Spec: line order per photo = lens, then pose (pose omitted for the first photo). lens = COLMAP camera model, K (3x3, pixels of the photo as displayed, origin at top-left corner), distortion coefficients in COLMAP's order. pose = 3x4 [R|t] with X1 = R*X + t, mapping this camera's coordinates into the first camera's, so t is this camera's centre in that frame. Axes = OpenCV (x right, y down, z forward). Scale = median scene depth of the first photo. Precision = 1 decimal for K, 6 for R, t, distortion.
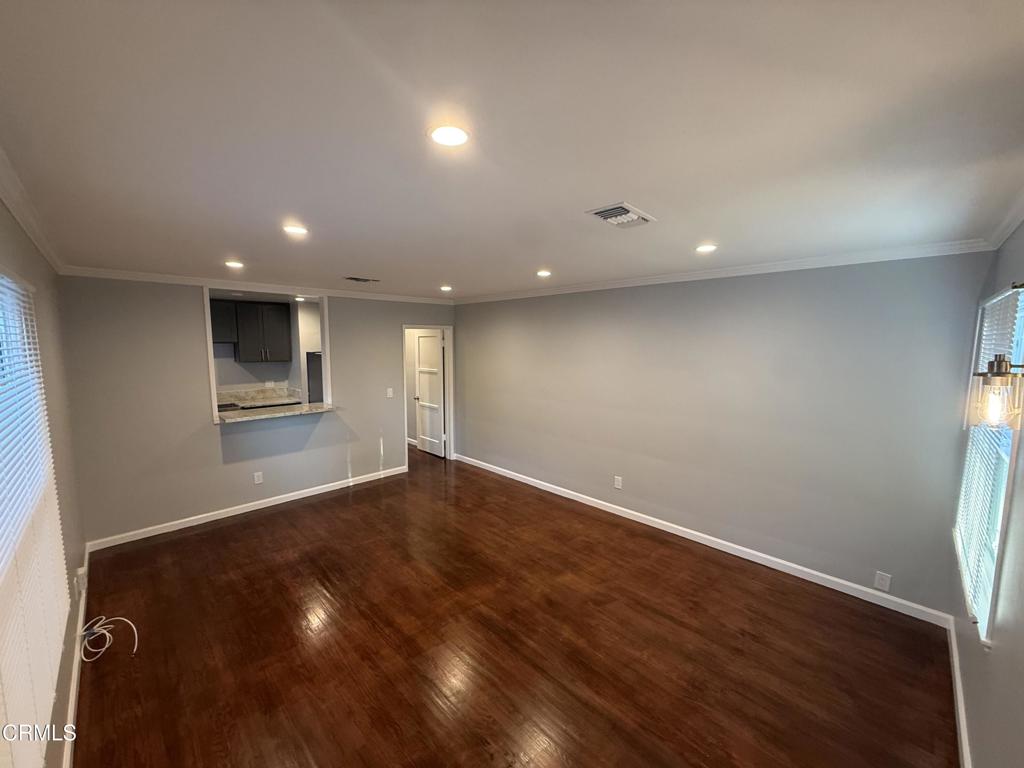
lens RADIAL K [[406.6, 0, 508.5], [0, 406.6, 384.4], [0, 0, 1]] dist [0.000976, -0.000230]
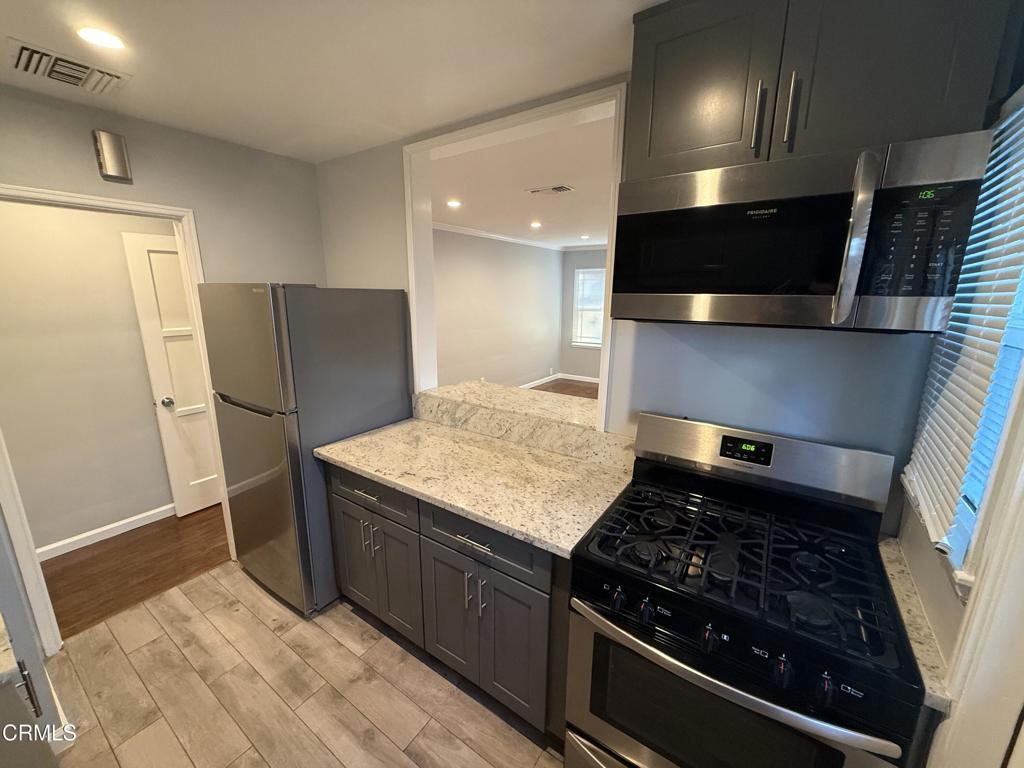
lens RADIAL K [[406.6, 0, 508.5], [0, 406.6, 384.4], [0, 0, 1]] dist [0.000976, -0.000230]
pose [[-0.191139, -0.224123, 0.955633, -0.711049], [0.101325, 0.963877, 0.246322, -0.053058], [-0.976319, 0.143911, -0.161525, 0.742278]]
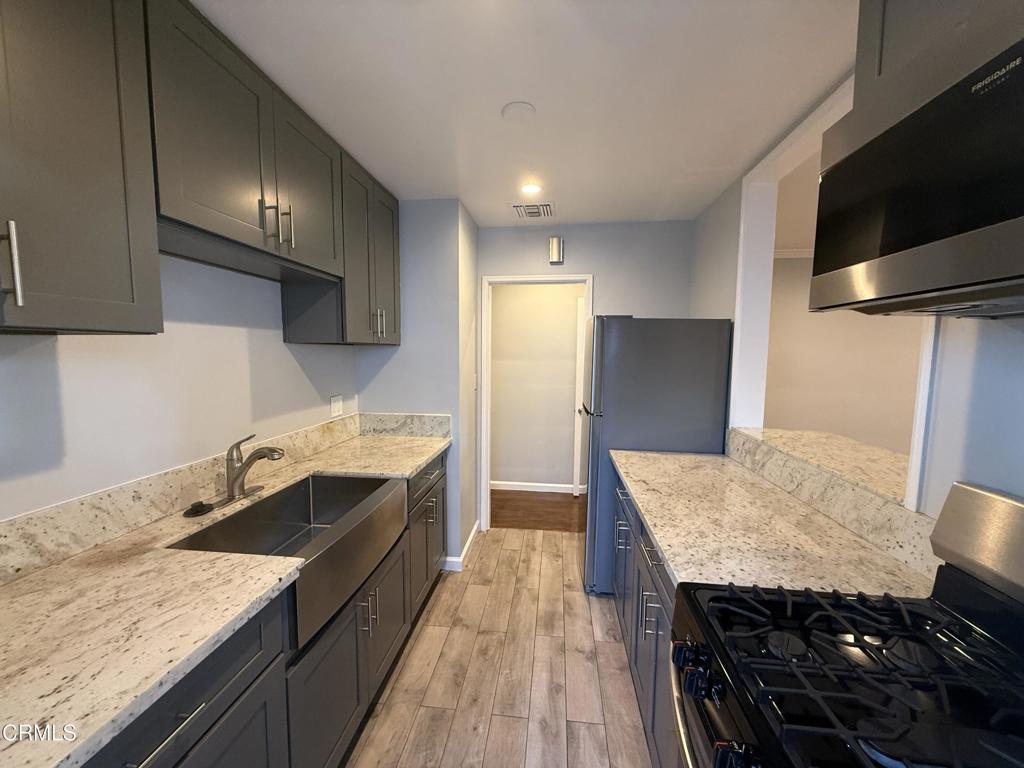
lens RADIAL K [[406.6, 0, 508.5], [0, 406.6, 384.4], [0, 0, 1]] dist [0.000976, -0.000230]
pose [[0.781174, -0.047564, 0.622499, -0.700444], [0.061888, 0.998082, -0.001402, -0.011145], [-0.621239, 0.039621, 0.782619, 0.613243]]
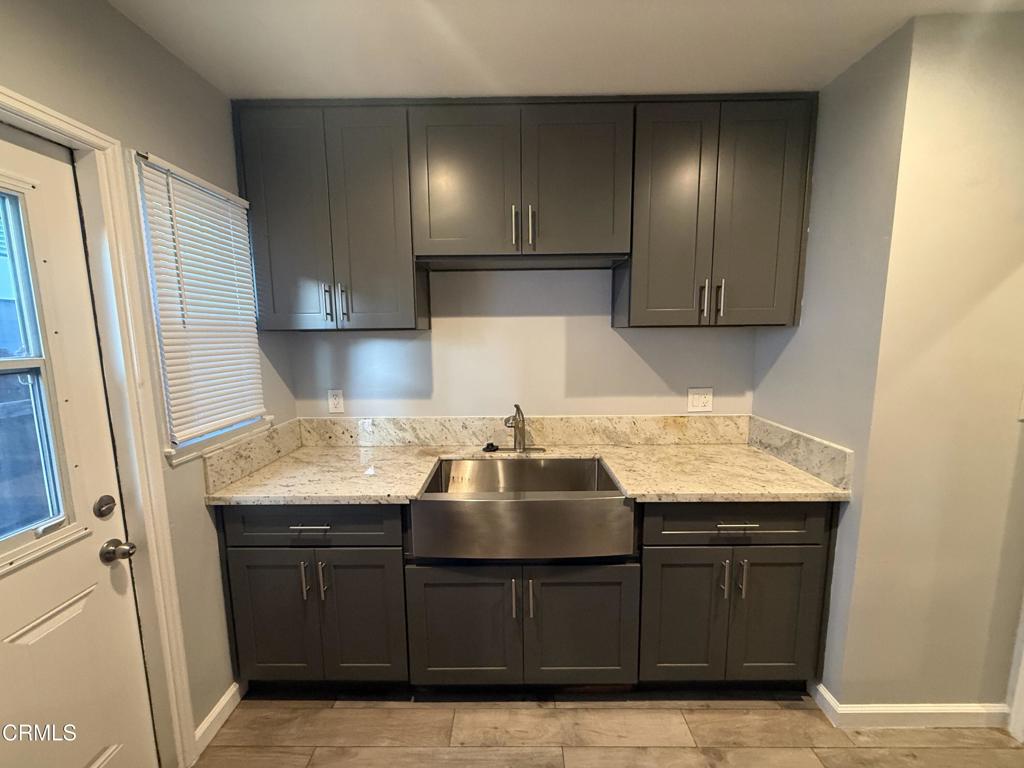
lens RADIAL K [[406.6, 0, 508.5], [0, 406.6, 384.4], [0, 0, 1]] dist [0.000976, -0.000230]
pose [[0.705146, 0.083786, -0.704094, -0.473776], [-0.063758, 0.996464, 0.054724, -0.021485], [0.706189, 0.006303, 0.707995, 0.676182]]
